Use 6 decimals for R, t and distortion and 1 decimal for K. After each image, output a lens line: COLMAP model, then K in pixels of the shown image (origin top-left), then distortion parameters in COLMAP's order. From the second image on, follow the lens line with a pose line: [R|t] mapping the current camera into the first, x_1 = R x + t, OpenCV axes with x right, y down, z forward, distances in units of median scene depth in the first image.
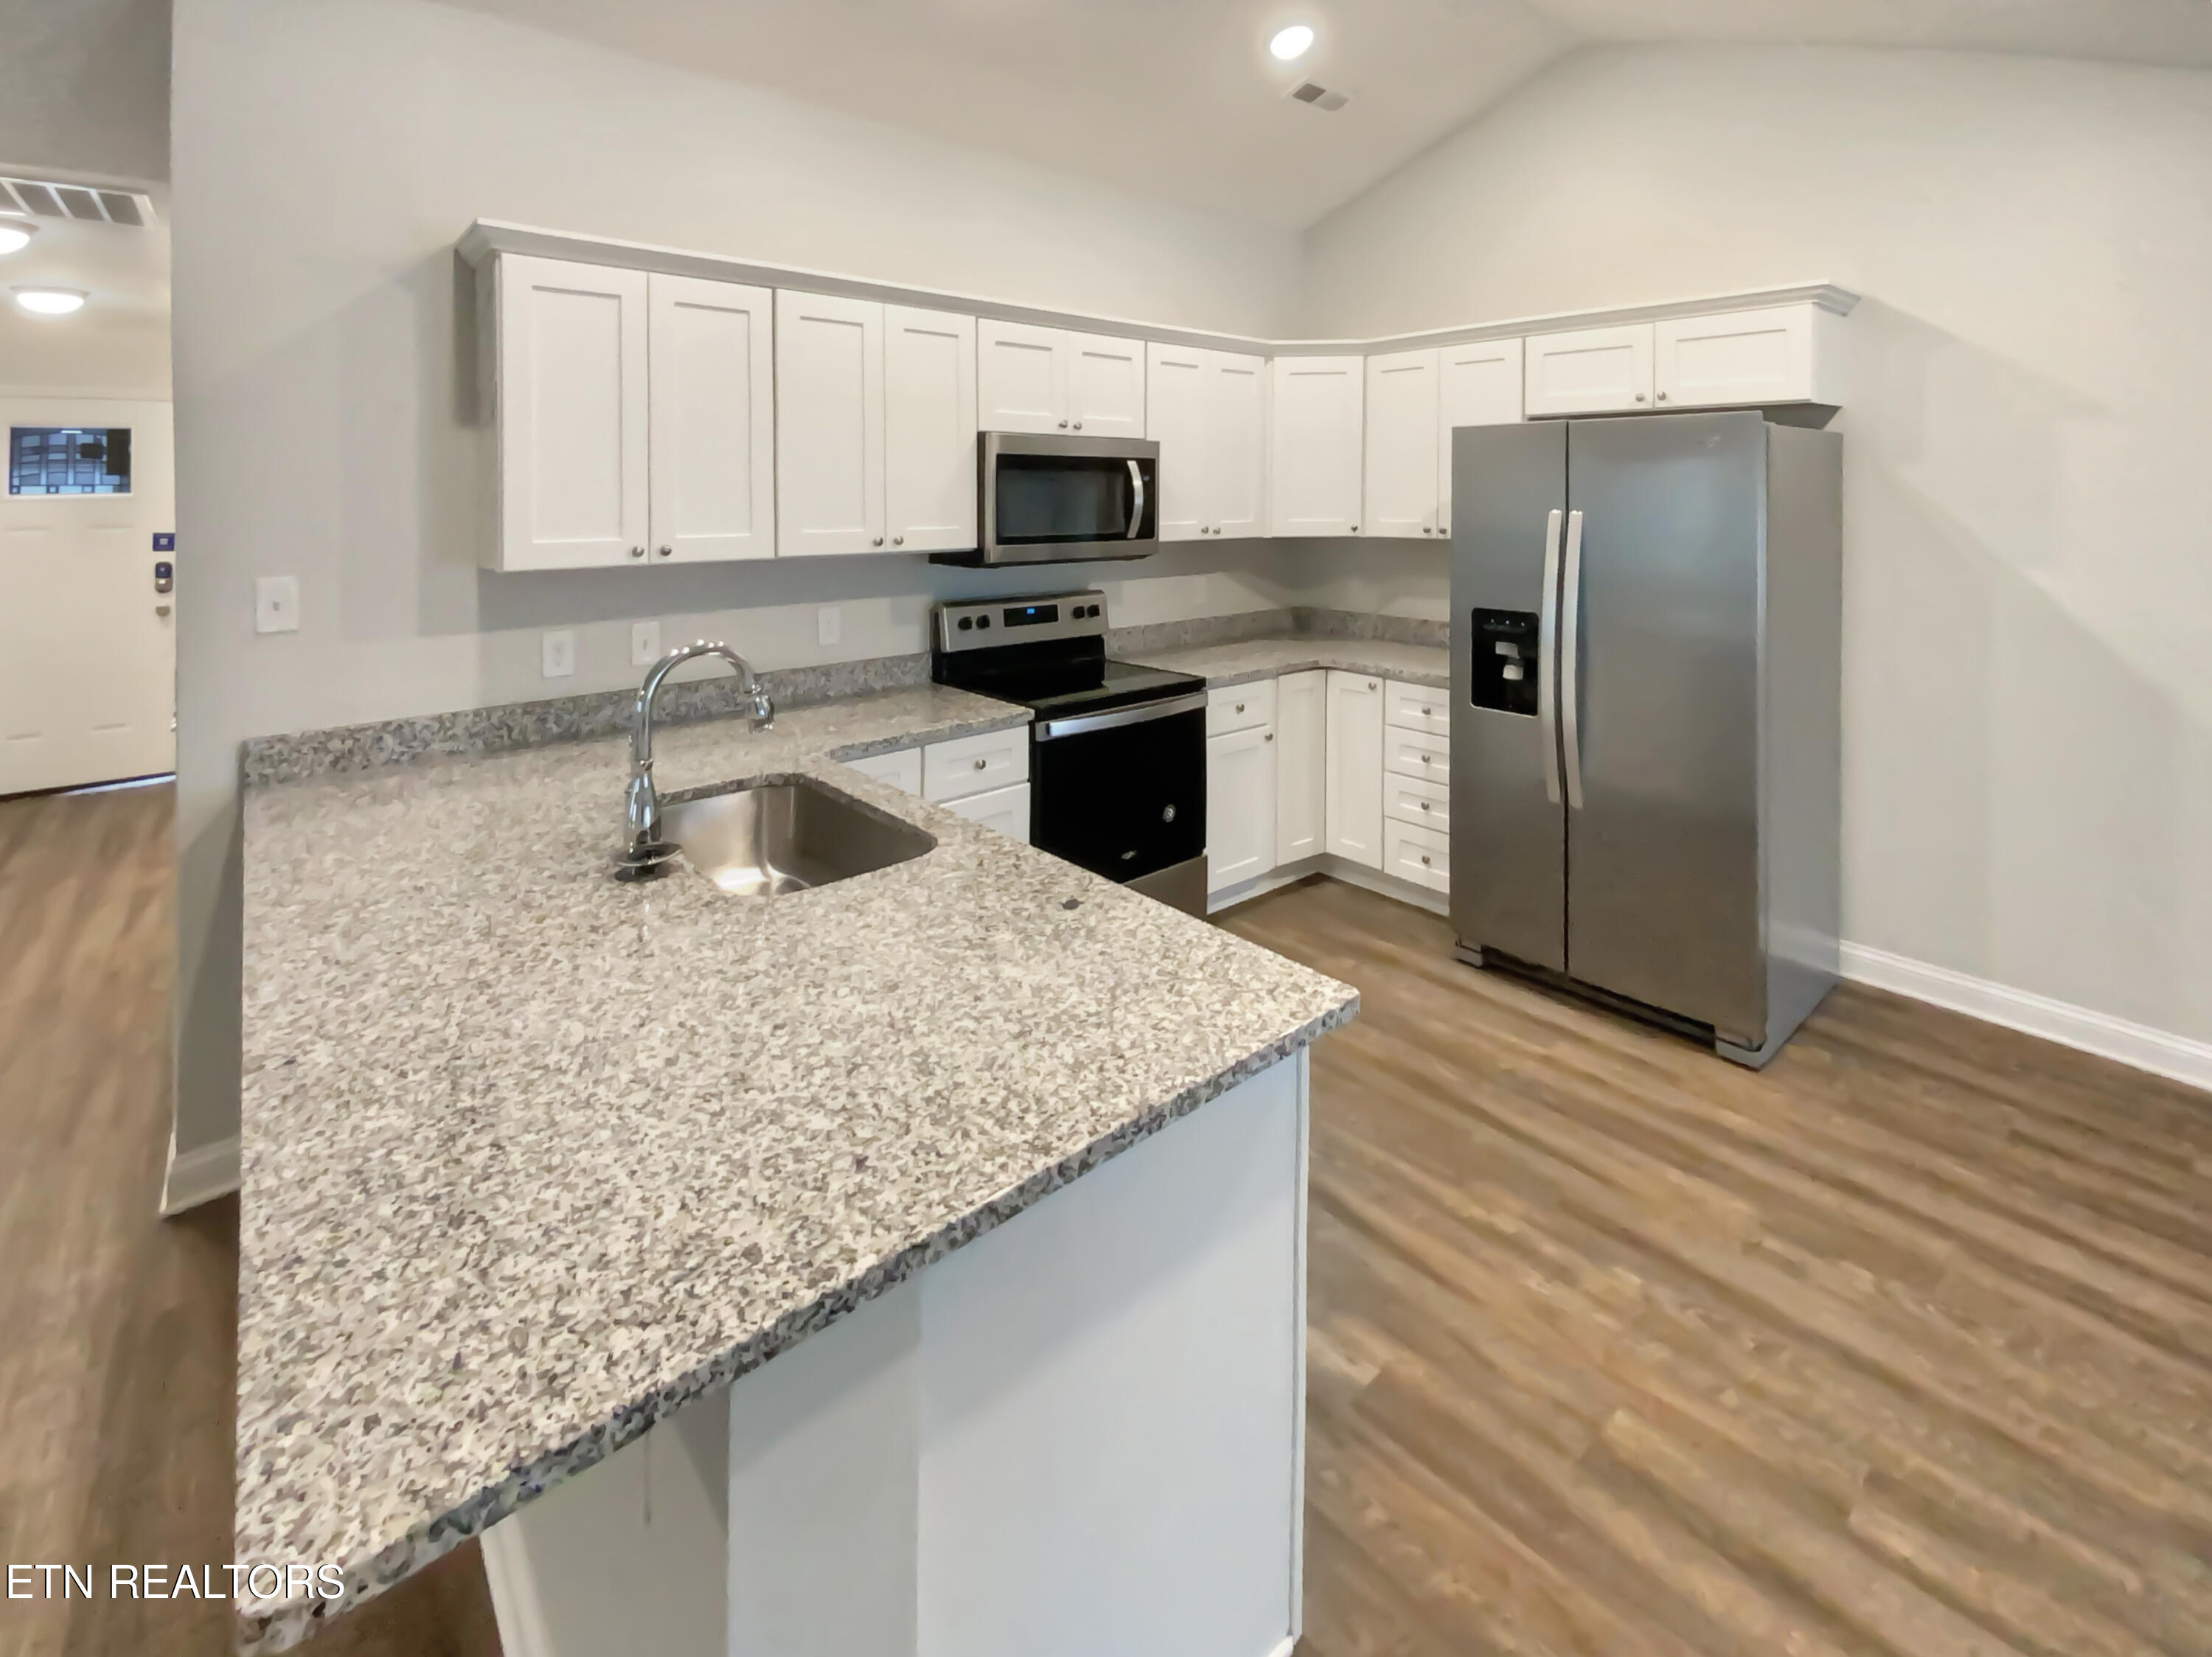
lens RADIAL K [[963.0, 0, 1106.0], [0, 963.0, 844.8], [0, 0, 1]] dist [-0.045360, 0.000400]
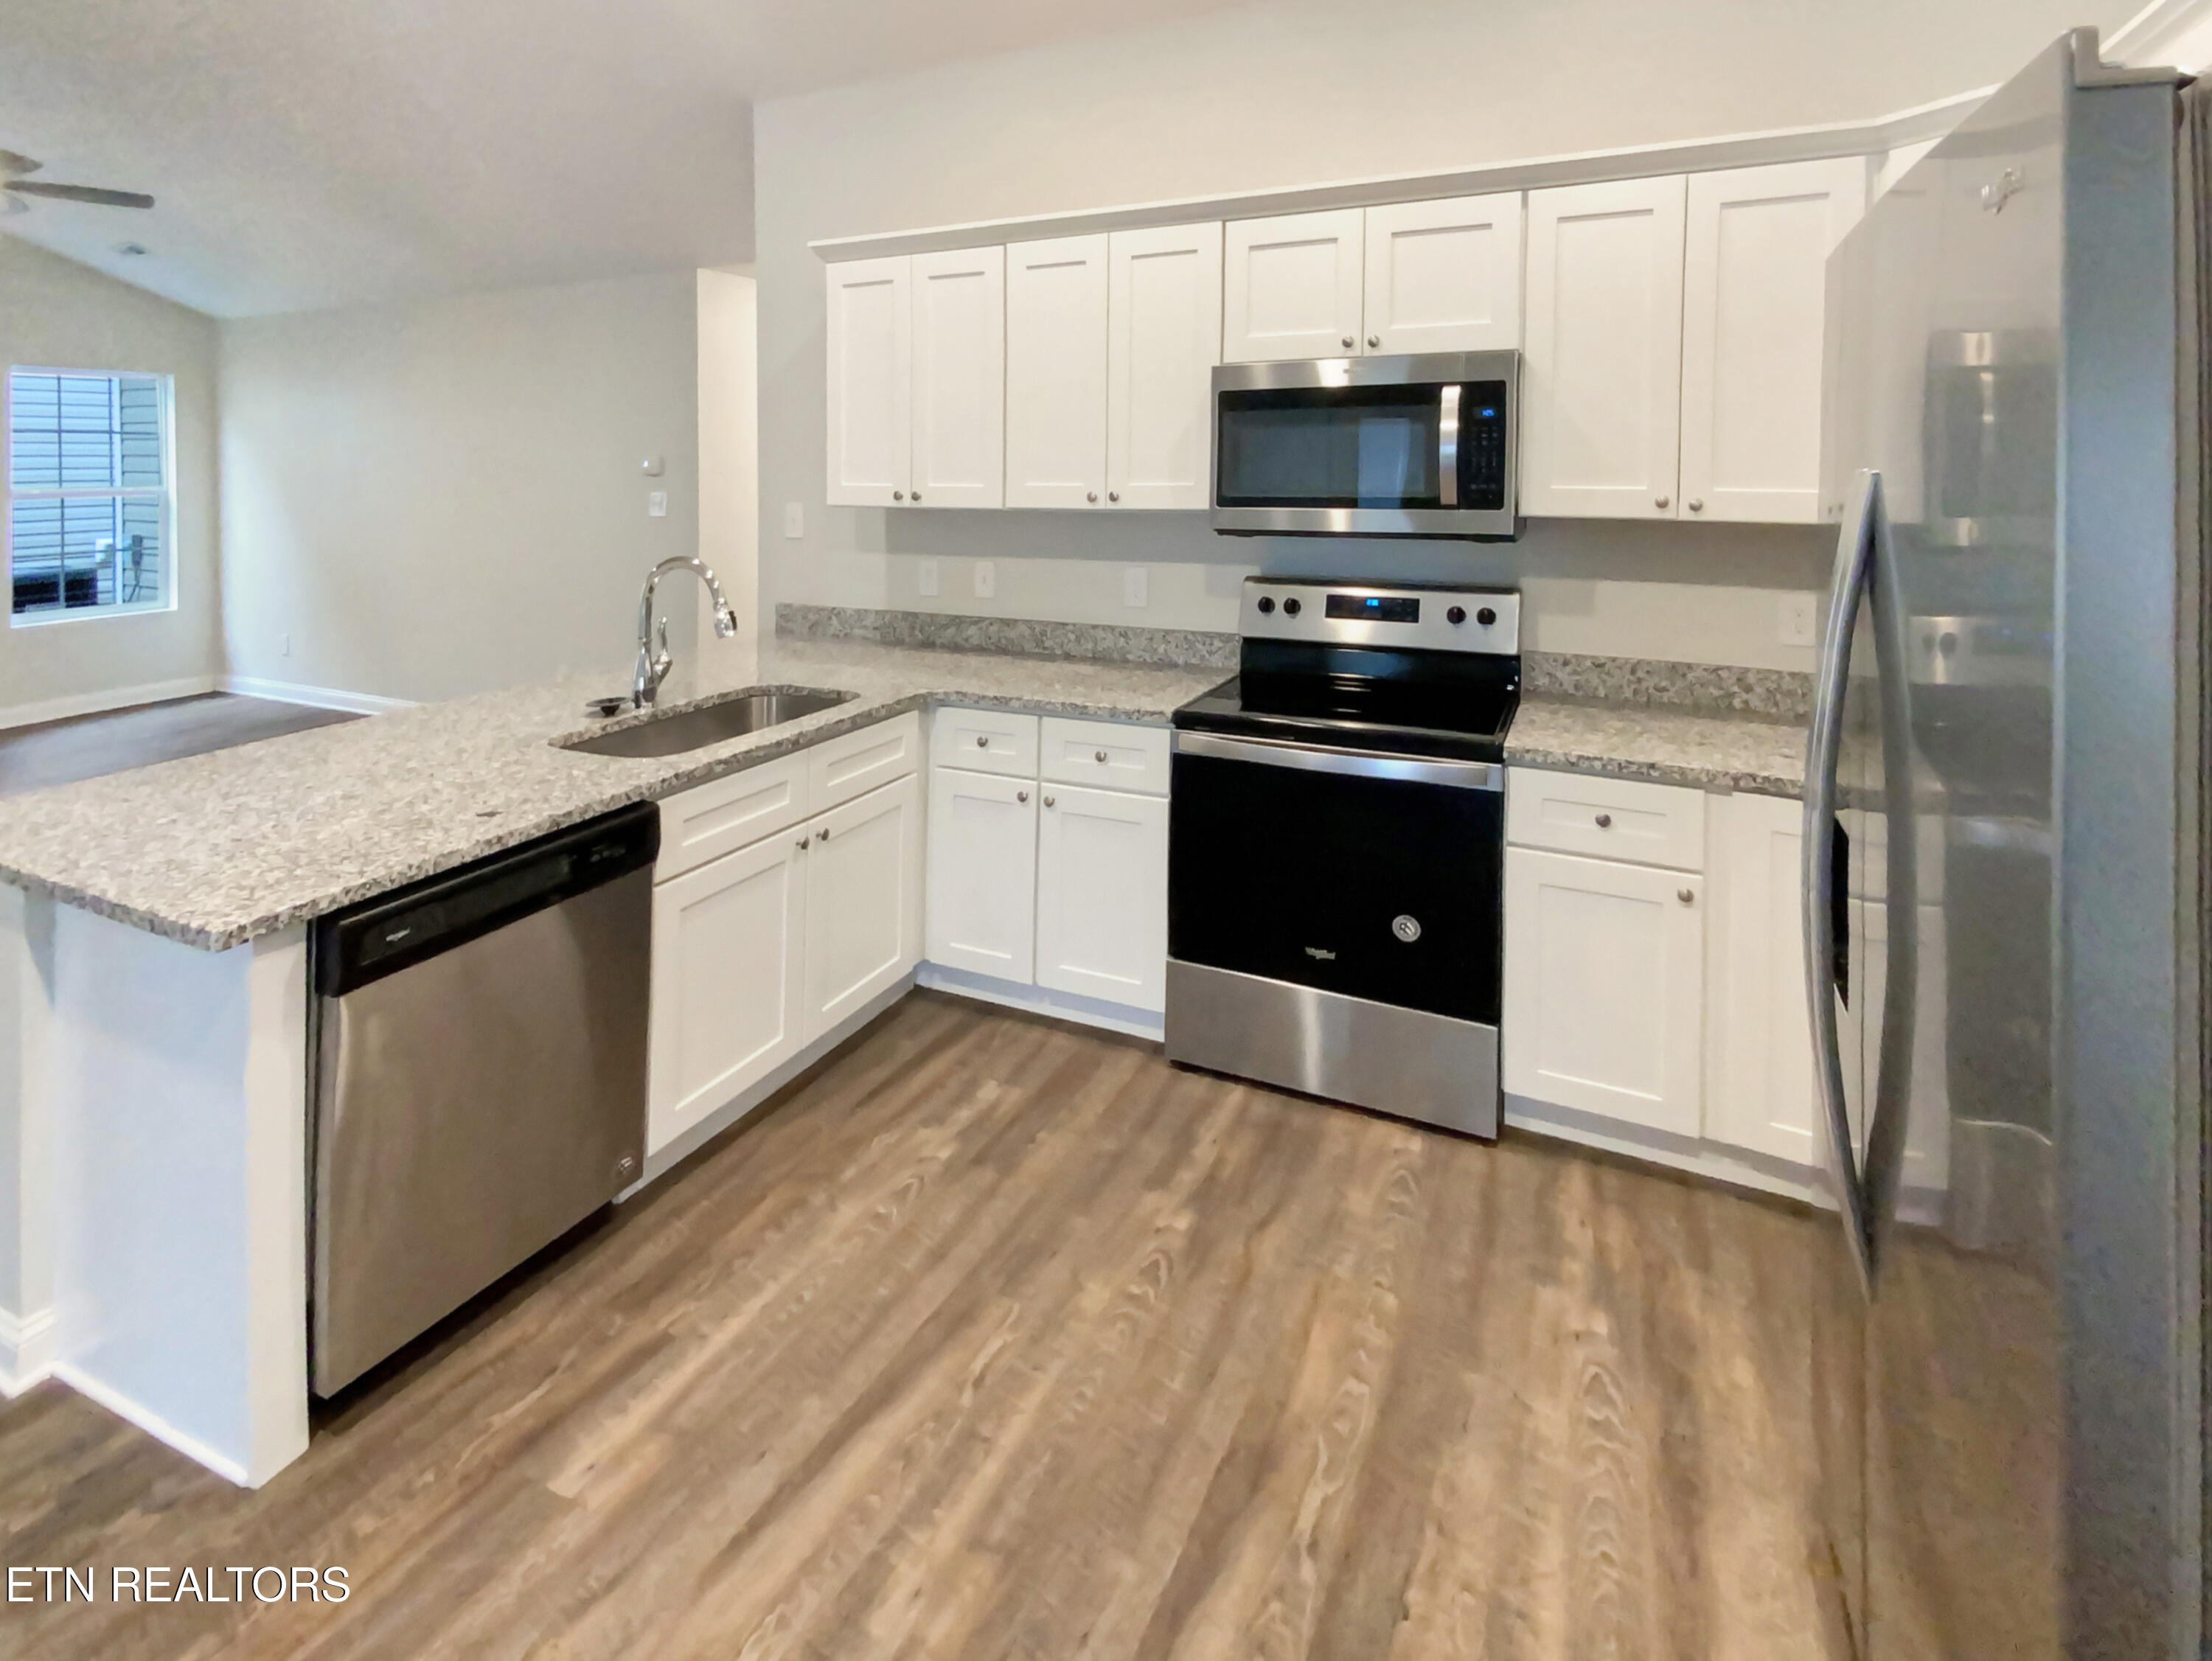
lens RADIAL K [[1069.2, 0, 1106.0], [0, 1069.2, 830.5], [0, 0, 1]] dist [-0.002410, -0.000109]
pose [[0.363220, 0.302126, -0.881358, 0.748335], [-0.311123, 0.930994, 0.190924, -0.207822], [0.878222, 0.204863, 0.432154, 0.598226]]
